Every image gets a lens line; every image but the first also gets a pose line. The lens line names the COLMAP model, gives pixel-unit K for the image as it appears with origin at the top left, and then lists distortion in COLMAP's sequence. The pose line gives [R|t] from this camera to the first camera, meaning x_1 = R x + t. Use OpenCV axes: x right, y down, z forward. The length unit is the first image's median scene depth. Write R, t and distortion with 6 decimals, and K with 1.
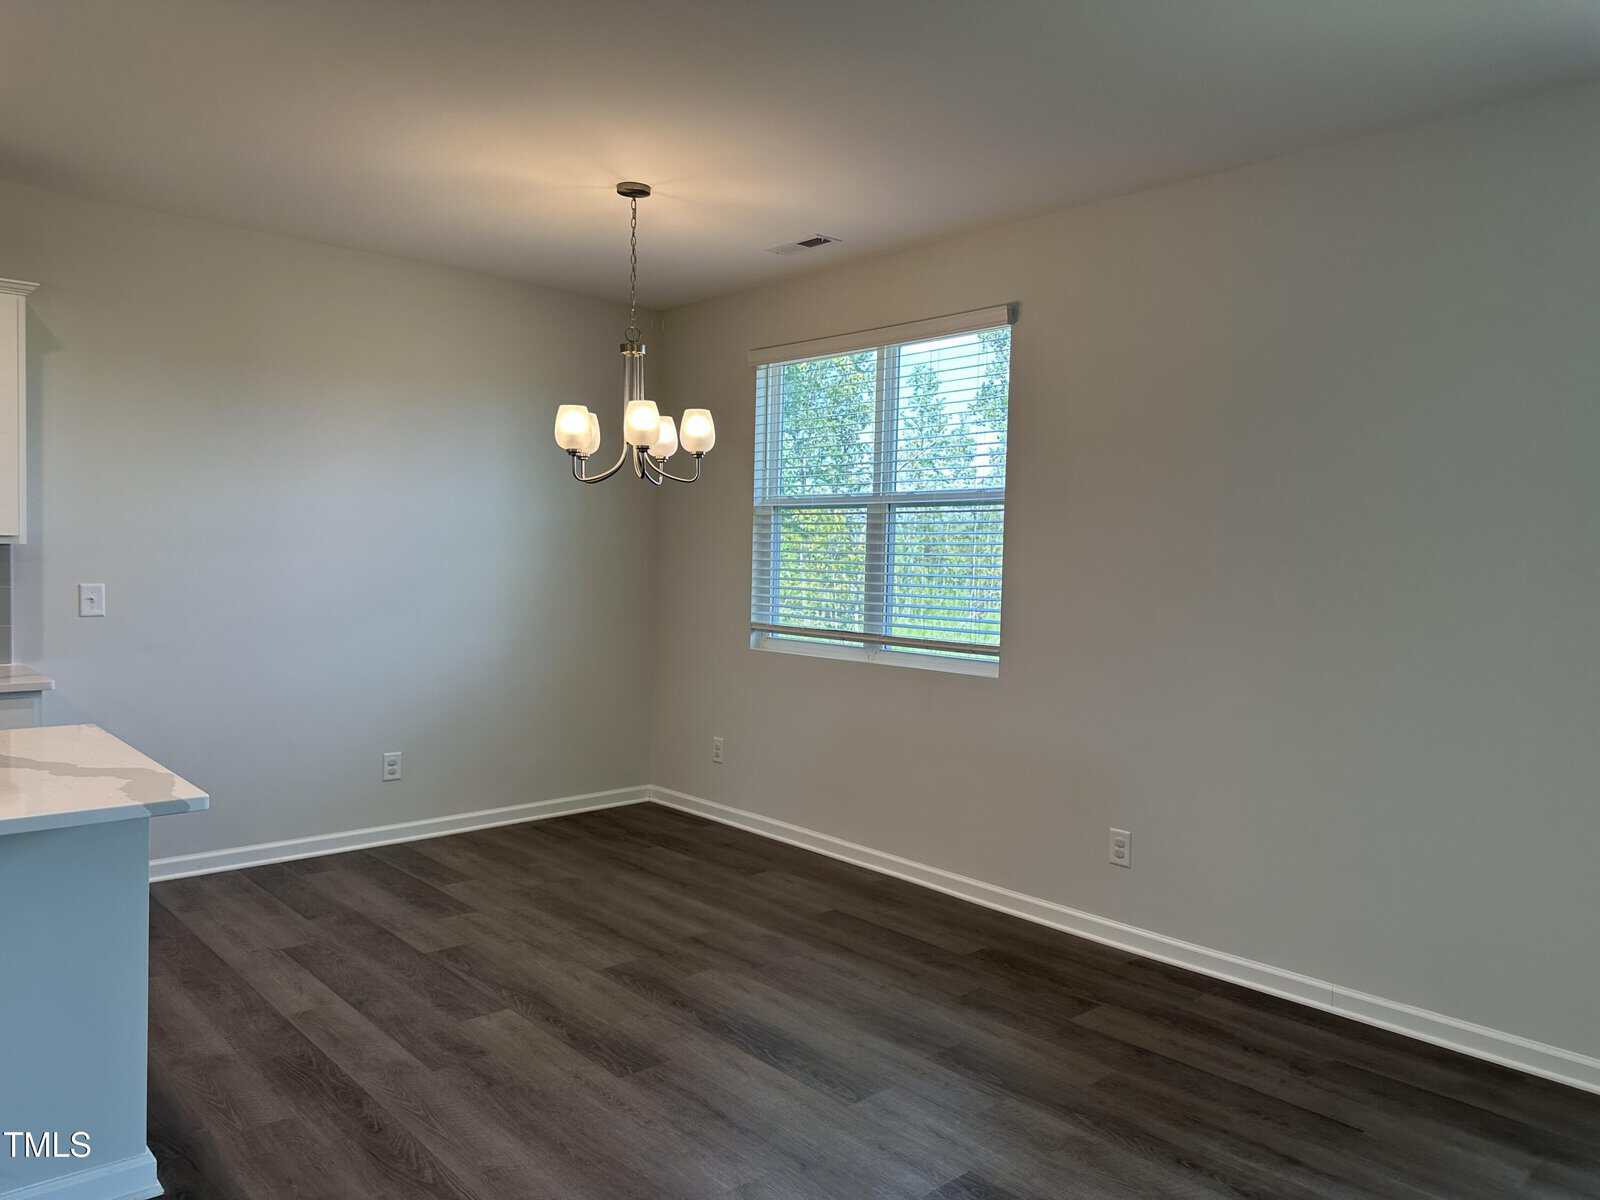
lens RADIAL K [[1122.6, 0, 800.3], [0, 1122.6, 589.9], [0, 0, 1]] dist [0.095942, -0.115023]
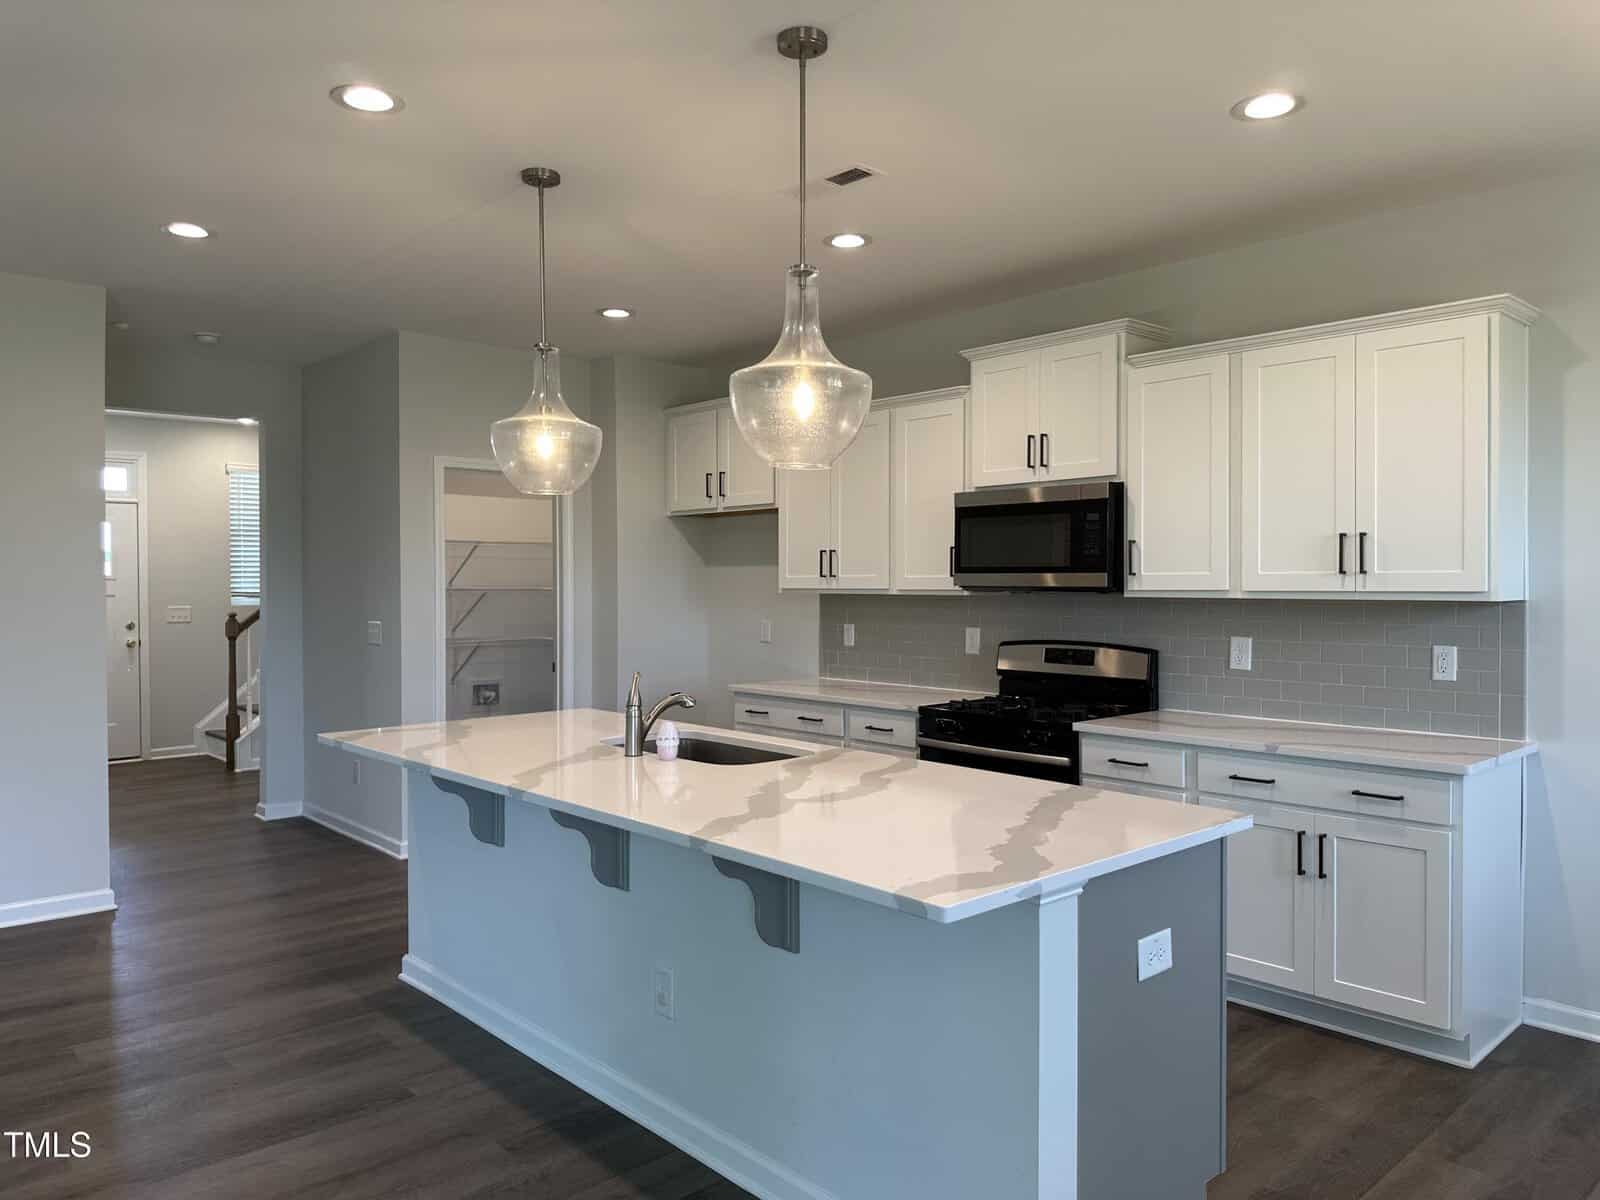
lens RADIAL K [[1122.6, 0, 793.7], [0, 1122.6, 596.5], [0, 0, 1]] dist [0.095942, -0.115023]
pose [[0.001960, -0.007781, -0.999968, 0.154408], [-0.030422, 0.999506, -0.007837, -0.019131], [0.999535, 0.030437, 0.001722, 0.427209]]
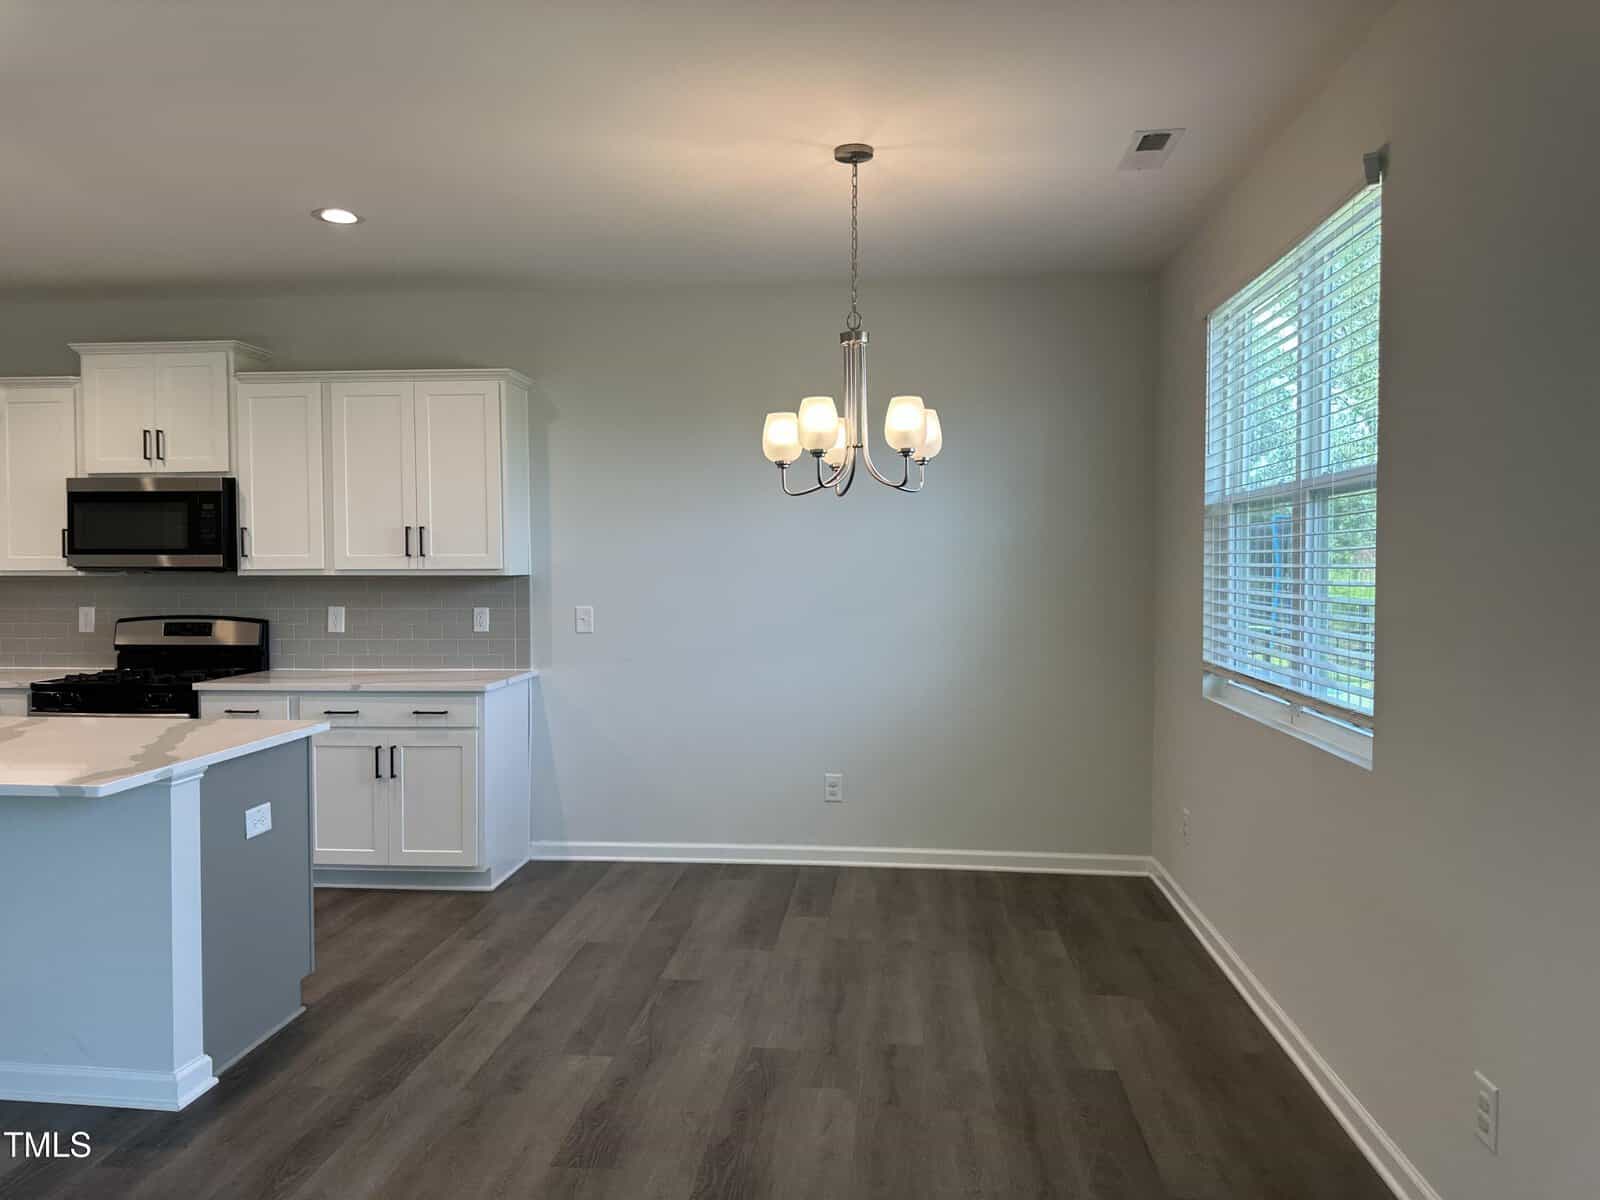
lens RADIAL K [[1122.6, 0, 781.9], [0, 1122.6, 589.5], [0, 0, 1]] dist [0.095942, -0.115023]
pose [[0.663644, -0.006509, -0.748021, 0.419980], [-0.006204, 0.999880, -0.014204, -0.007521], [0.748023, 0.014067, 0.663523, 0.356429]]
